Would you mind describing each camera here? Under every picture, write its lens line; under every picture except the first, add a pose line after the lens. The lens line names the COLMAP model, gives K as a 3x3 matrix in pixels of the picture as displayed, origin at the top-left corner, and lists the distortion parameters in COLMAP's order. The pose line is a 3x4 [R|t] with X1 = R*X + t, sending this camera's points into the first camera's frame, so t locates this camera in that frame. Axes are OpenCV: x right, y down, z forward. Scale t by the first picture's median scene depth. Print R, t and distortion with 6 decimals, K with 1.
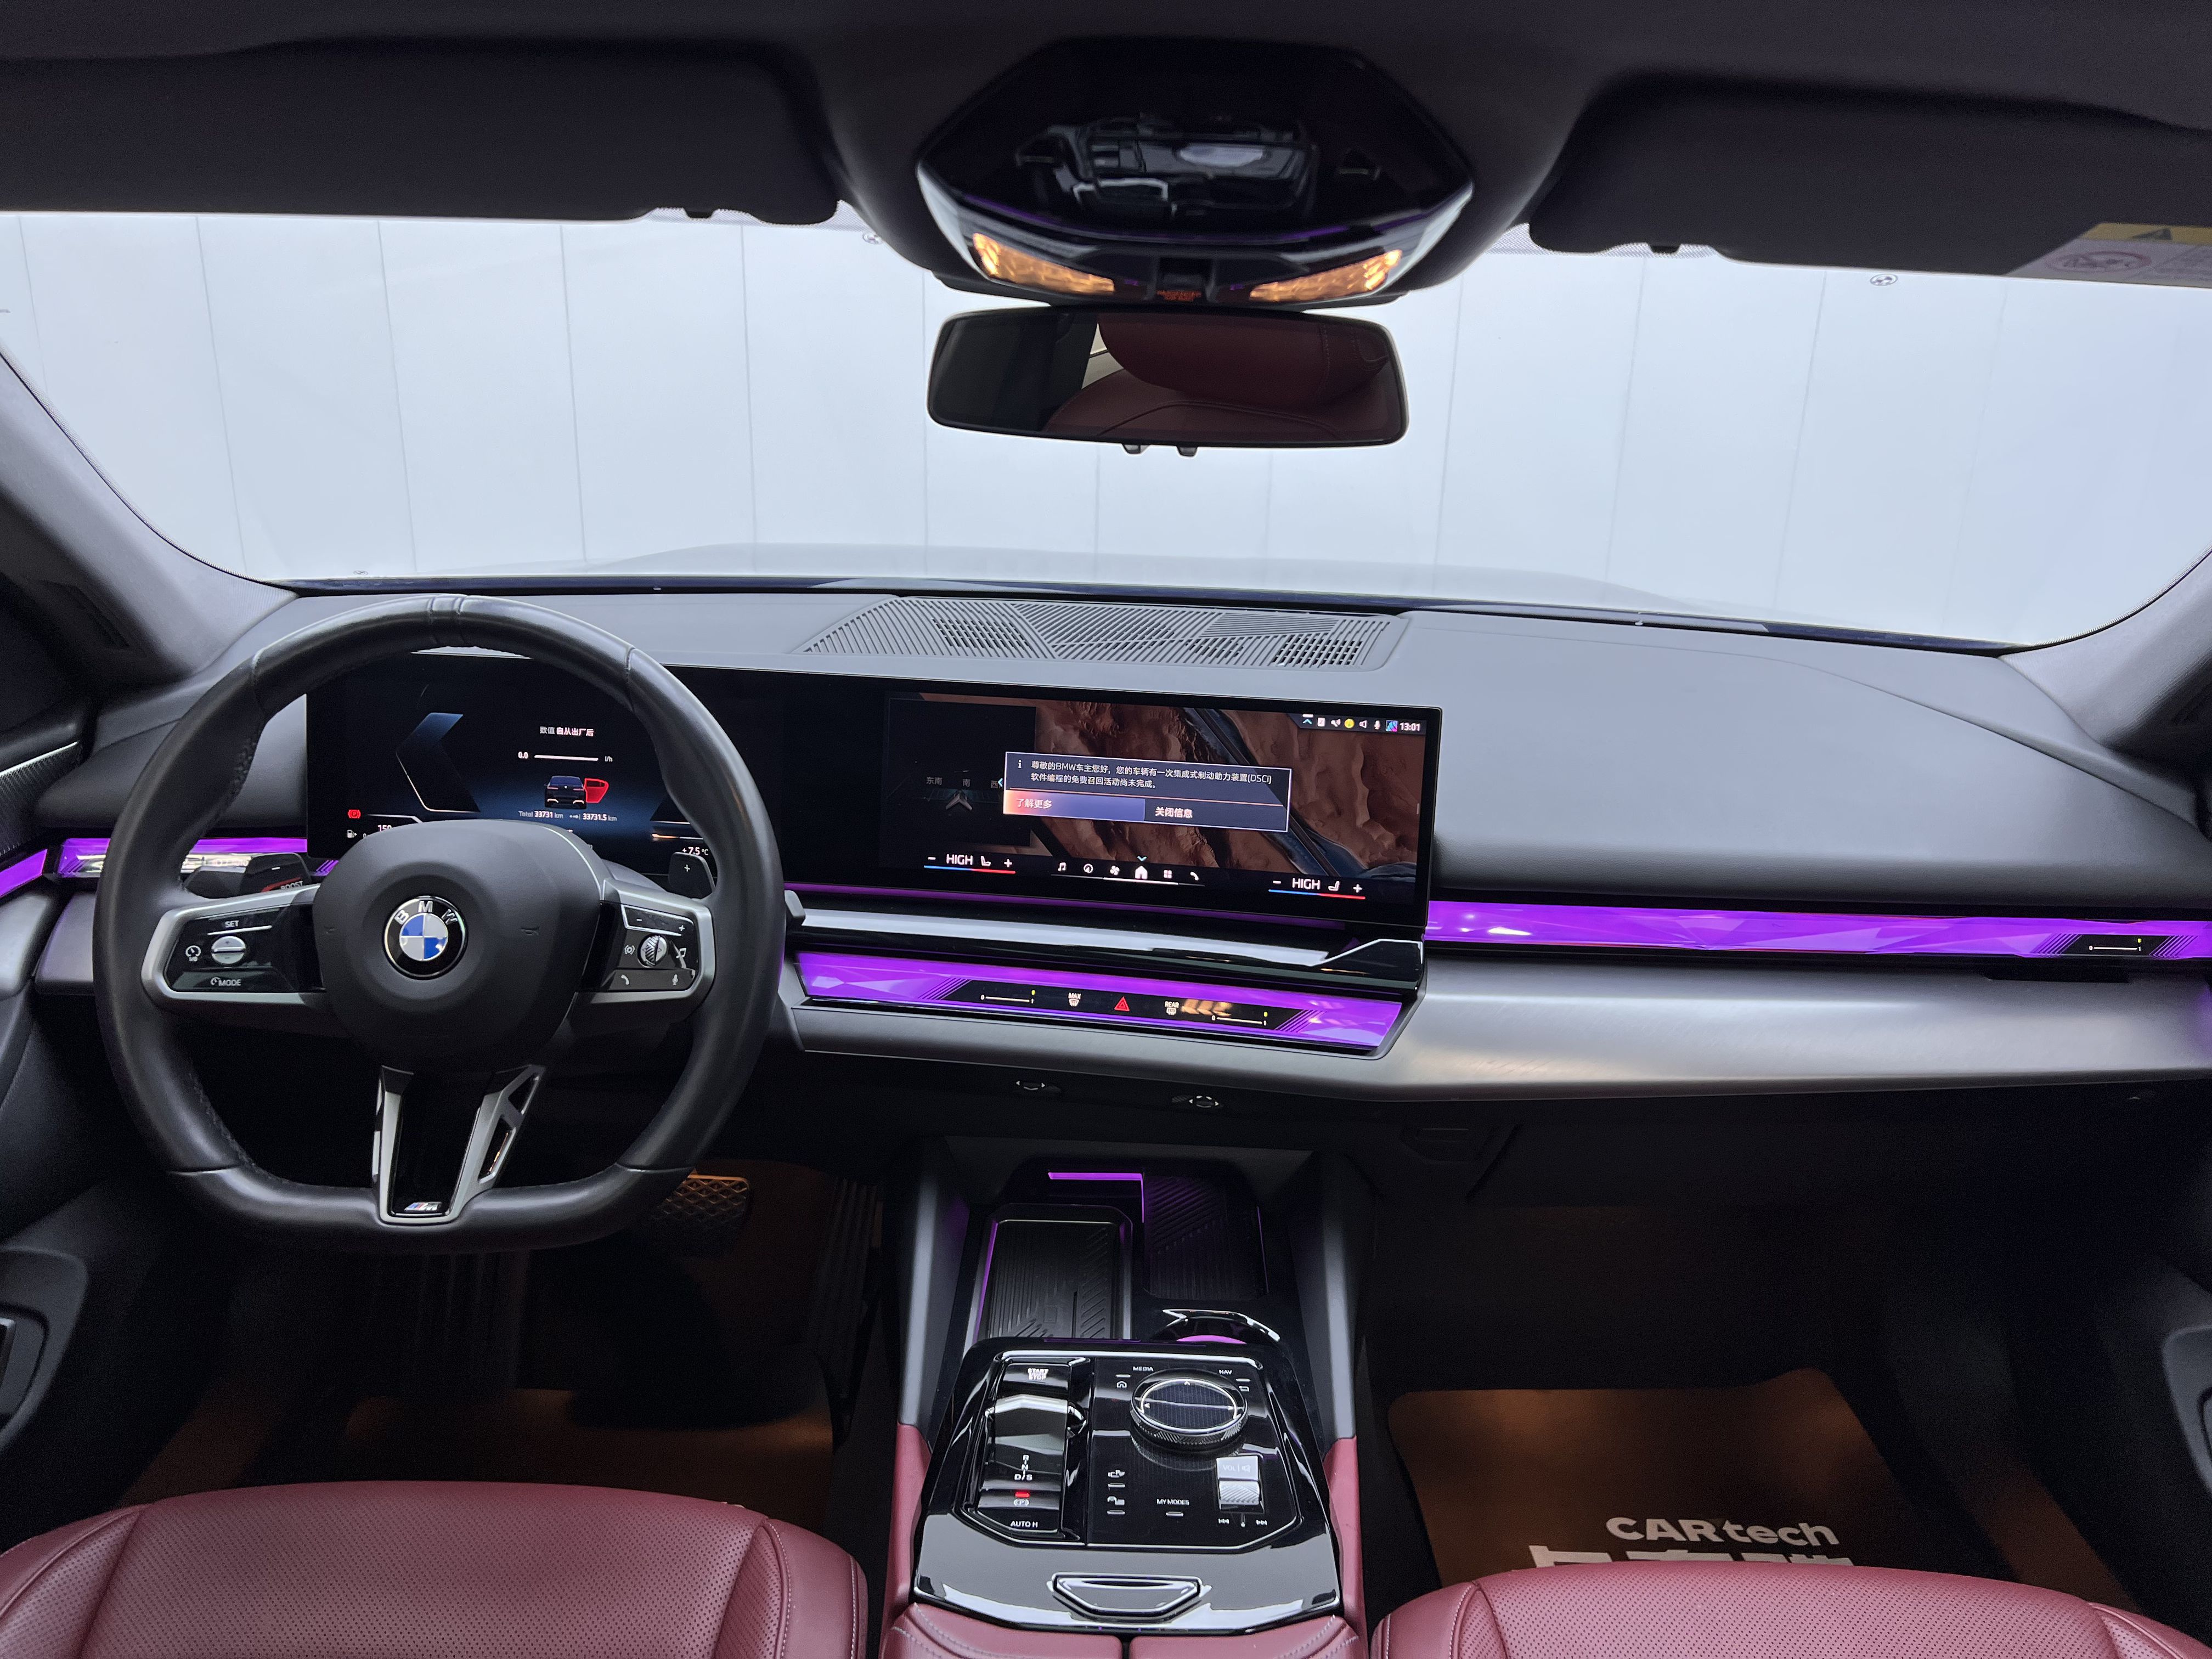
lens RADIAL K [[1718.4, 0, 1166.6], [0, 1718.4, 852.8], [0, 0, 1]] dist [0.041774, -0.054674]
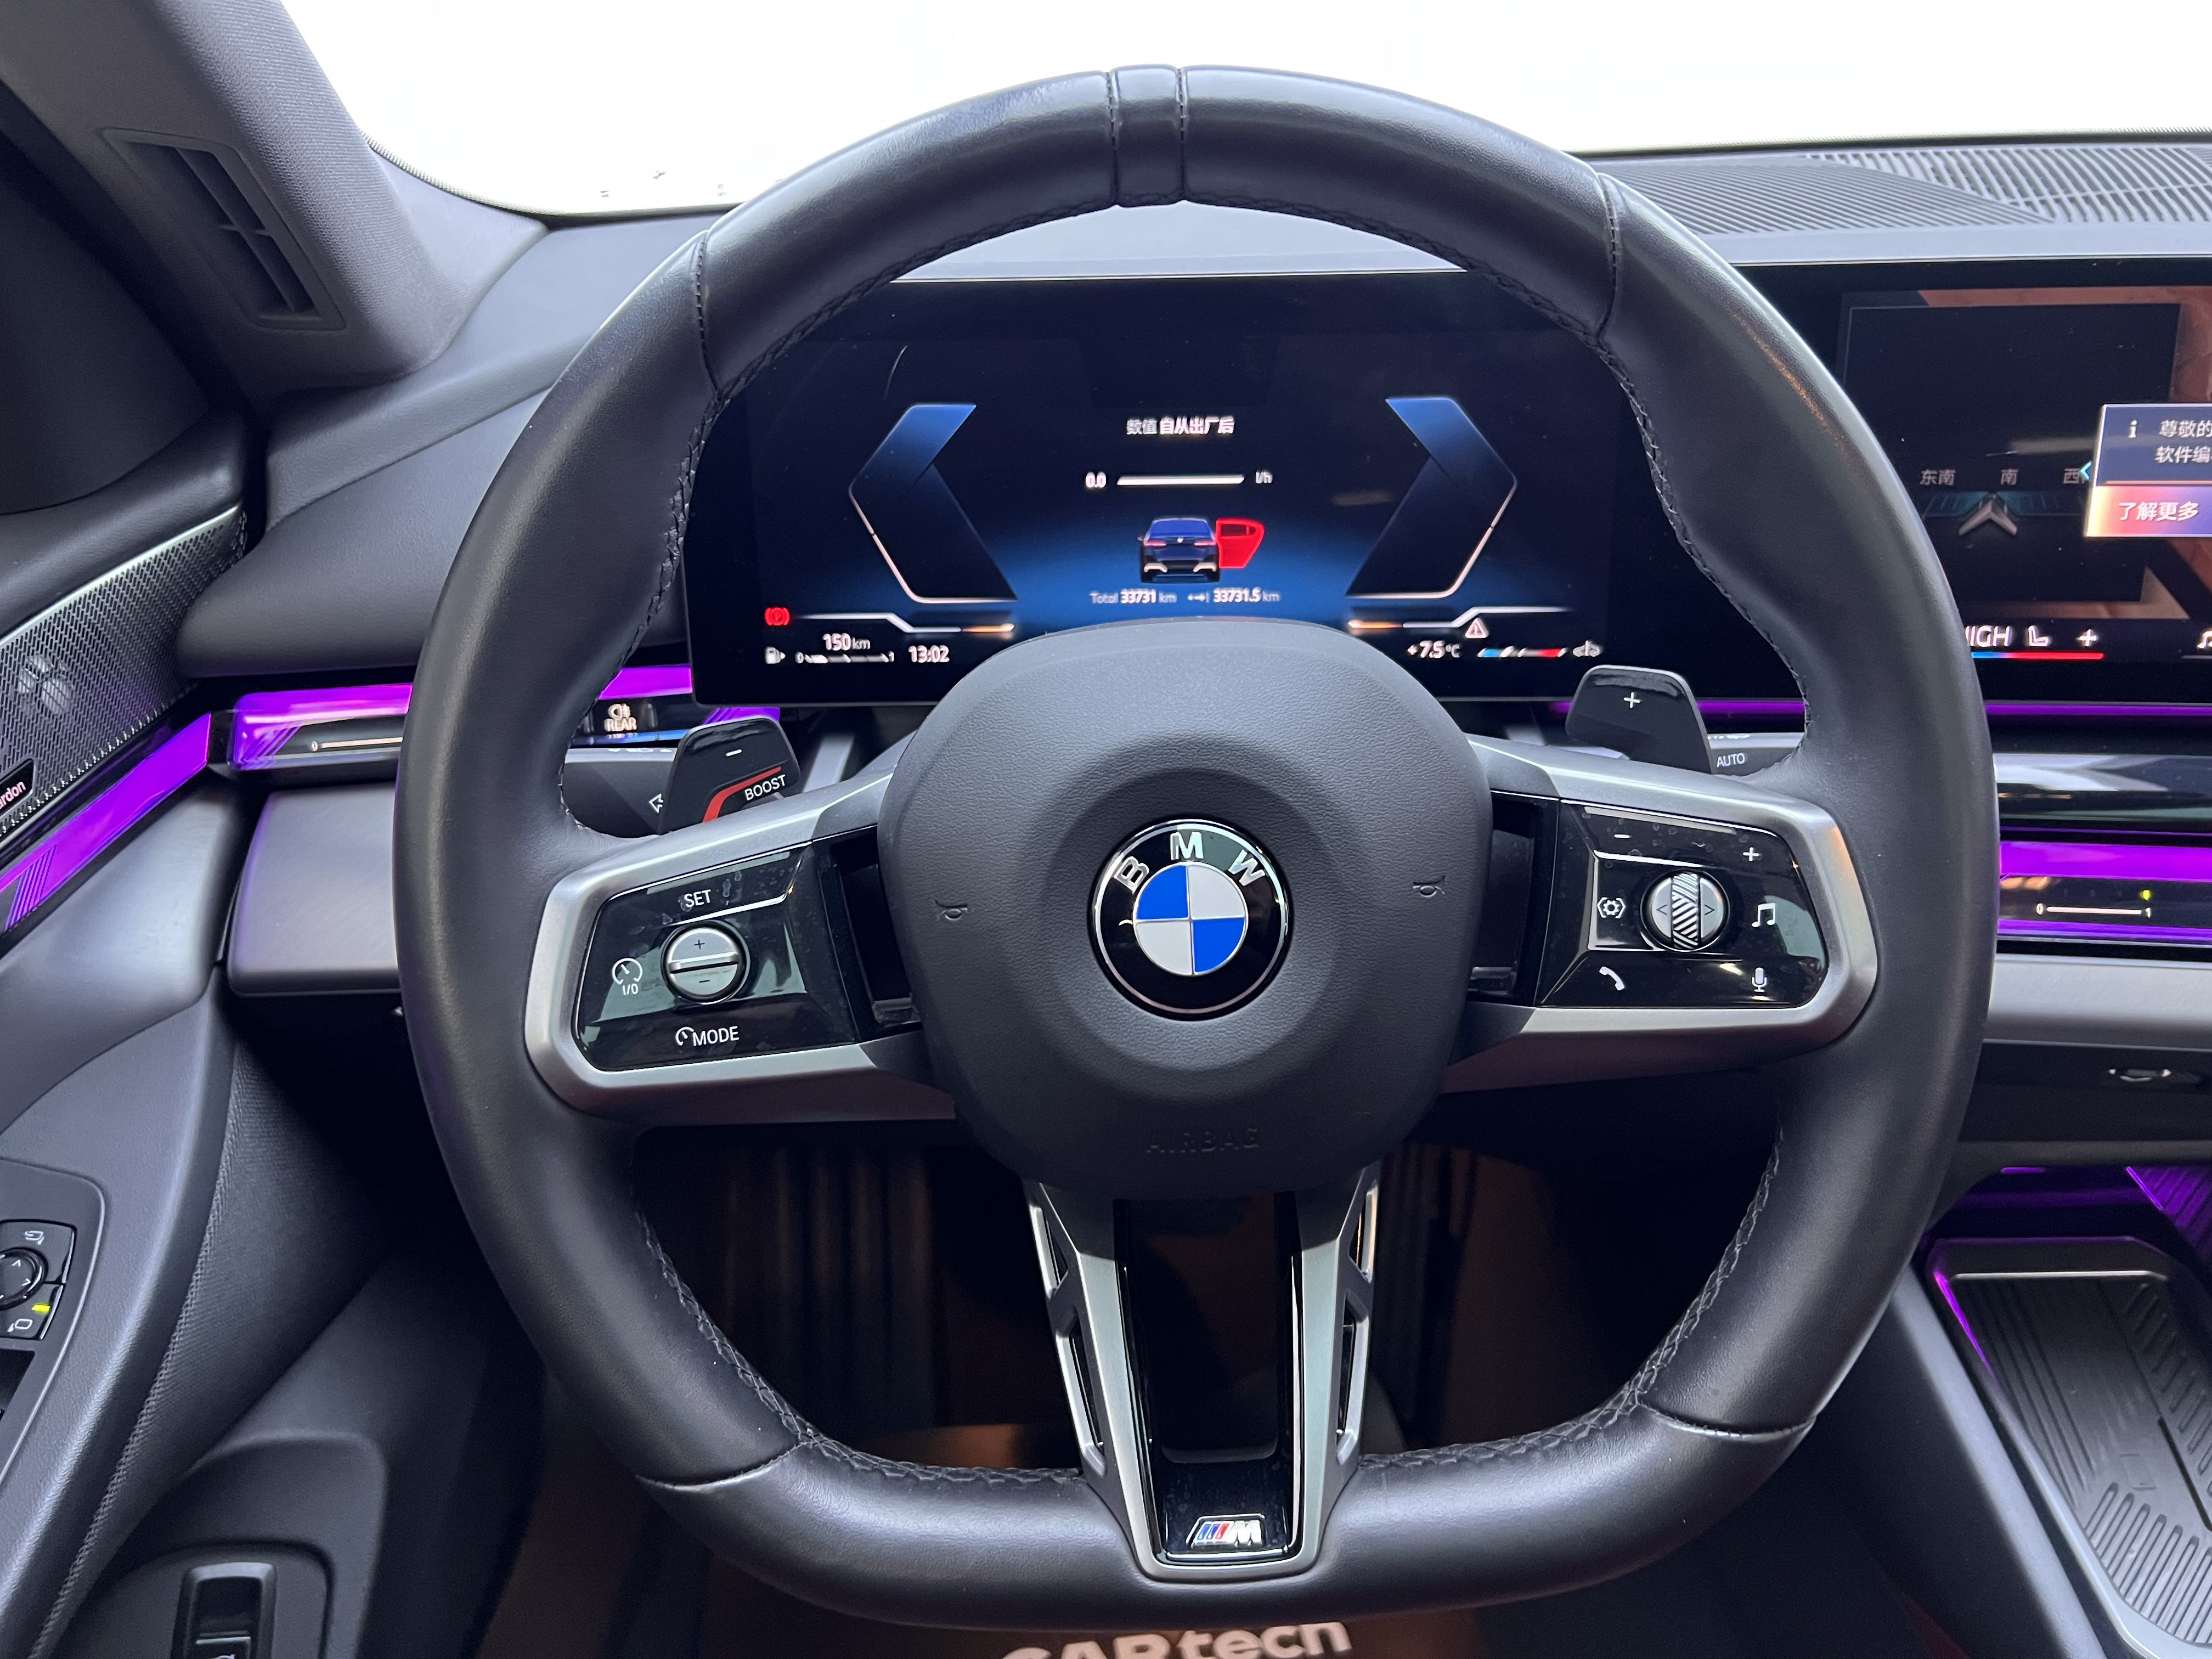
lens RADIAL K [[1718.4, 0, 1140.1], [0, 1718.4, 863.6], [0, 0, 1]] dist [0.041774, -0.054674]
pose [[0.997478, -0.053297, -0.046872, -0.349587], [0.059981, 0.986056, 0.155226, -0.023931], [0.037945, -0.157646, 0.986766, 0.495823]]
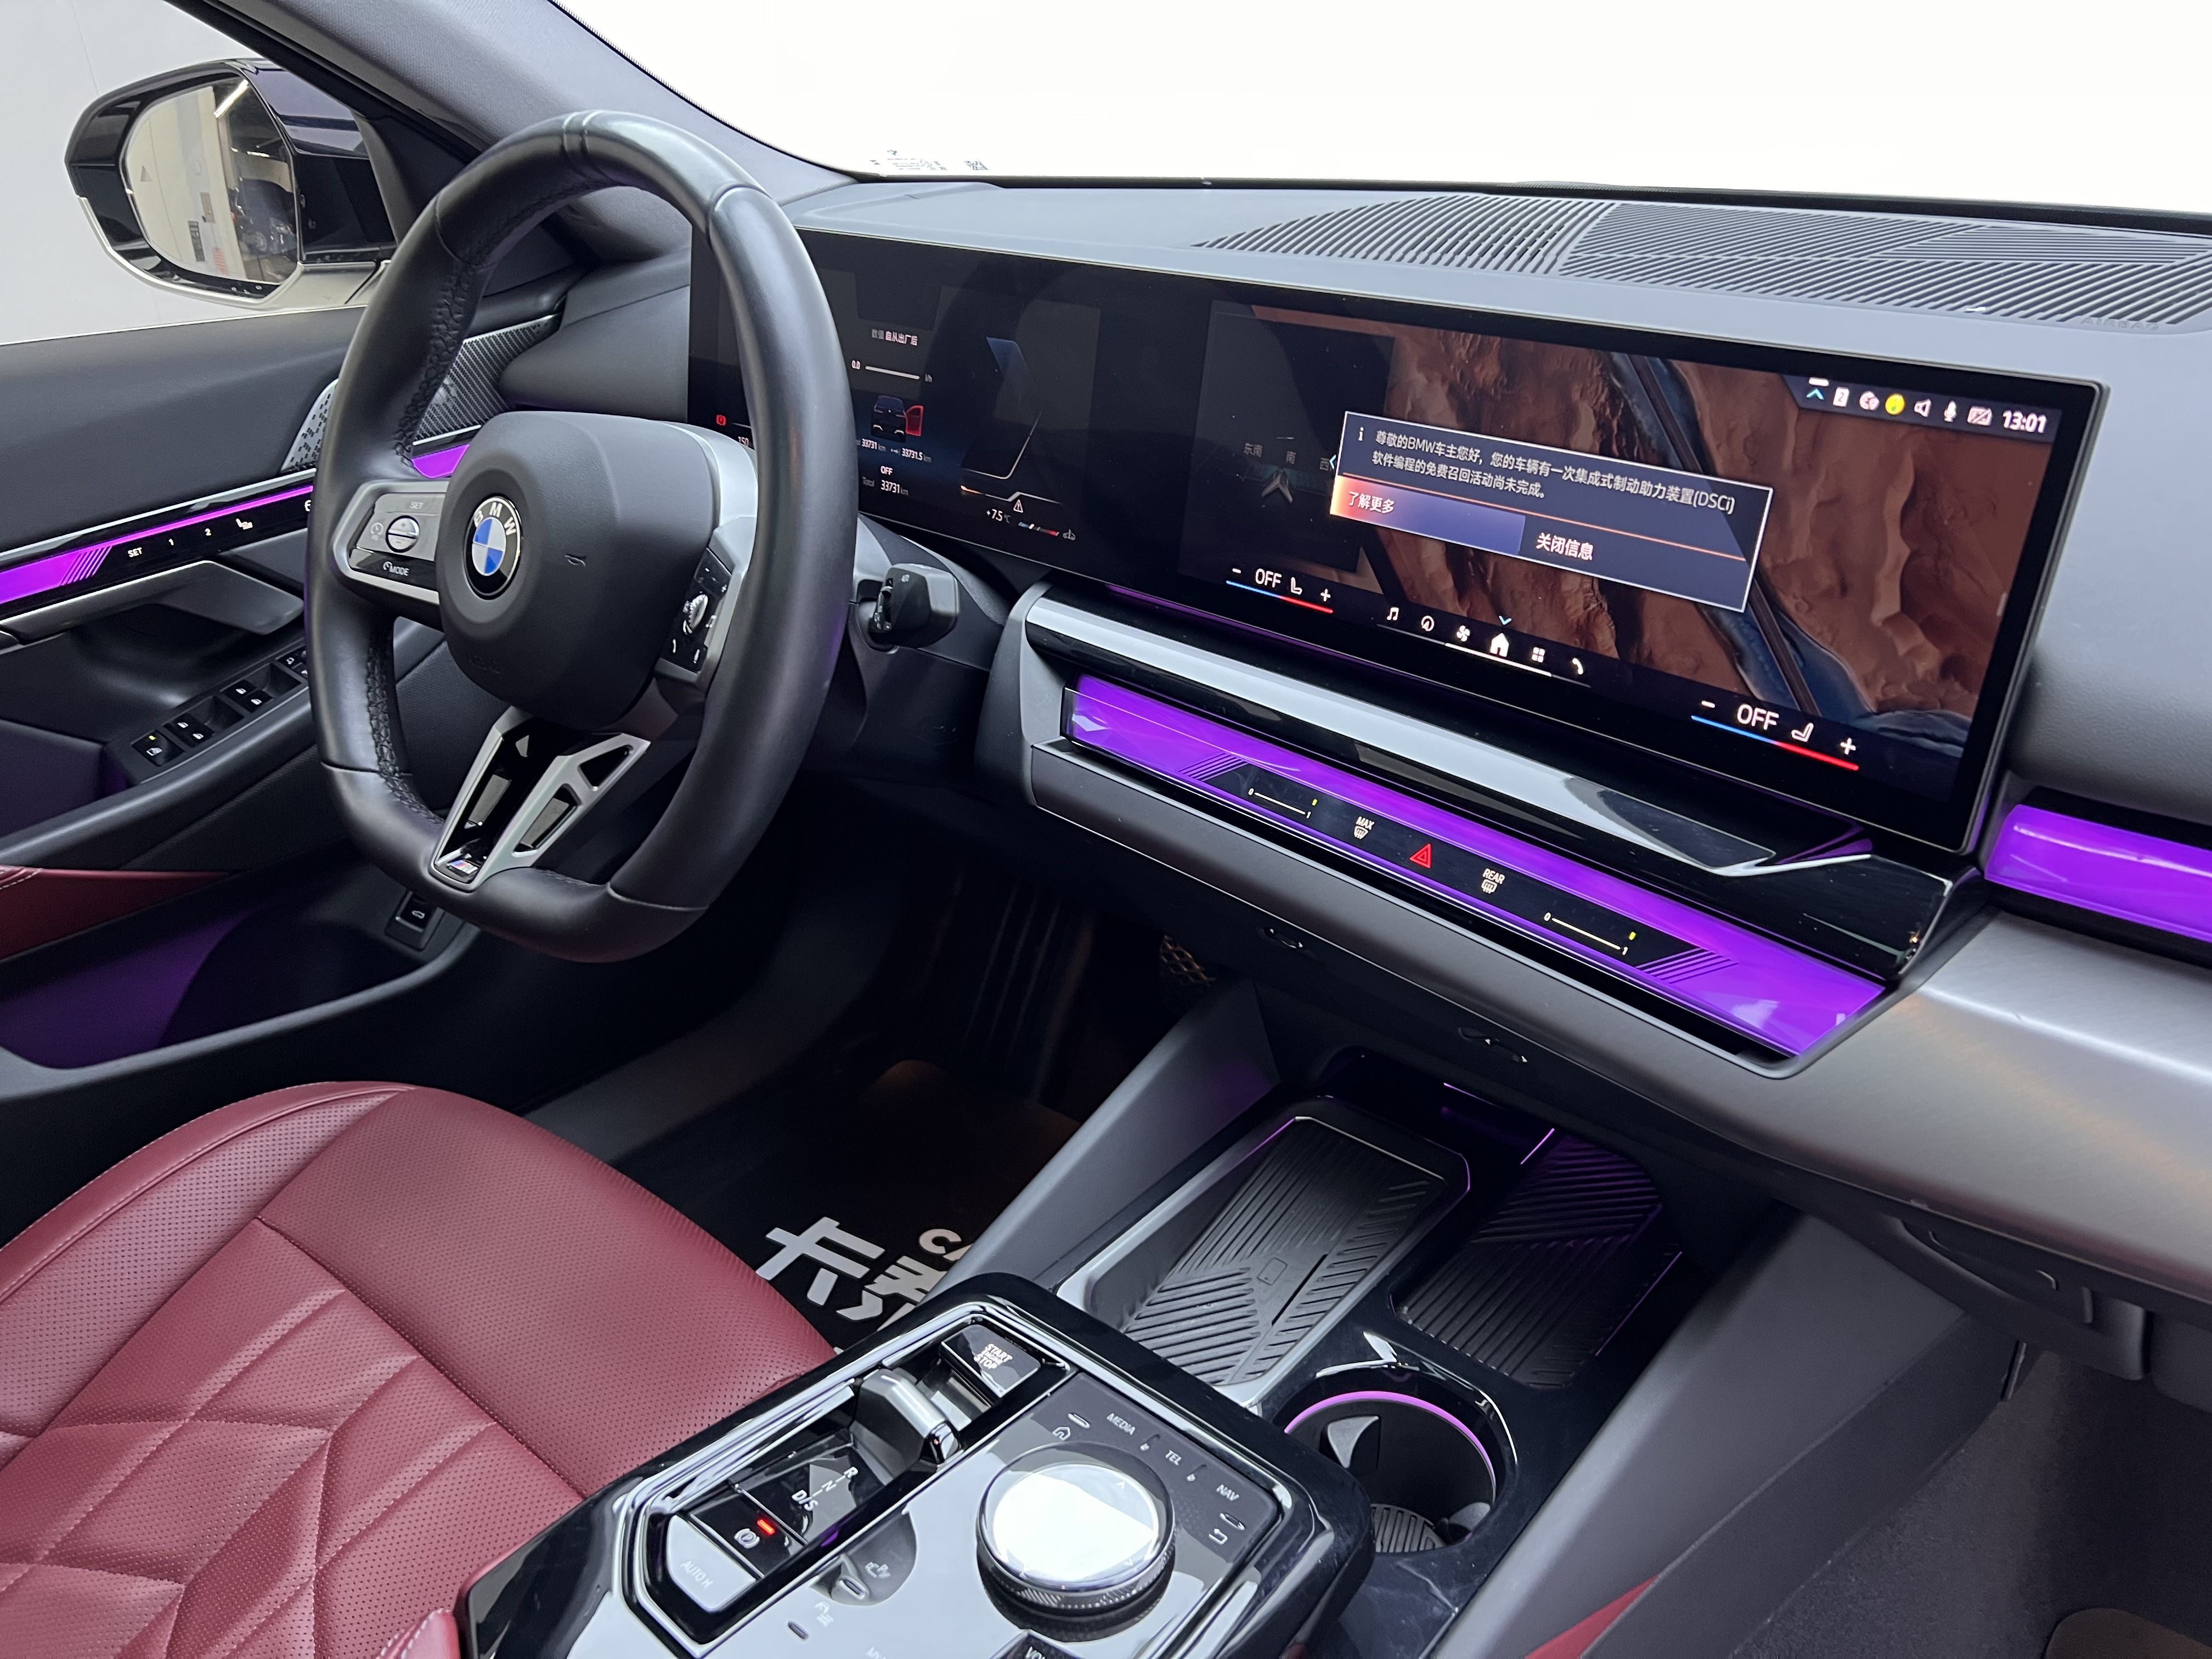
lens RADIAL K [[1718.4, 0, 1083.0], [0, 1718.4, 901.7], [0, 0, 1]] dist [0.041774, -0.054674]
pose [[0.735968, 0.265311, -0.622865, 0.271439], [-0.154539, 0.961560, 0.226978, -0.015695], [0.659142, -0.070792, 0.748679, 0.466122]]
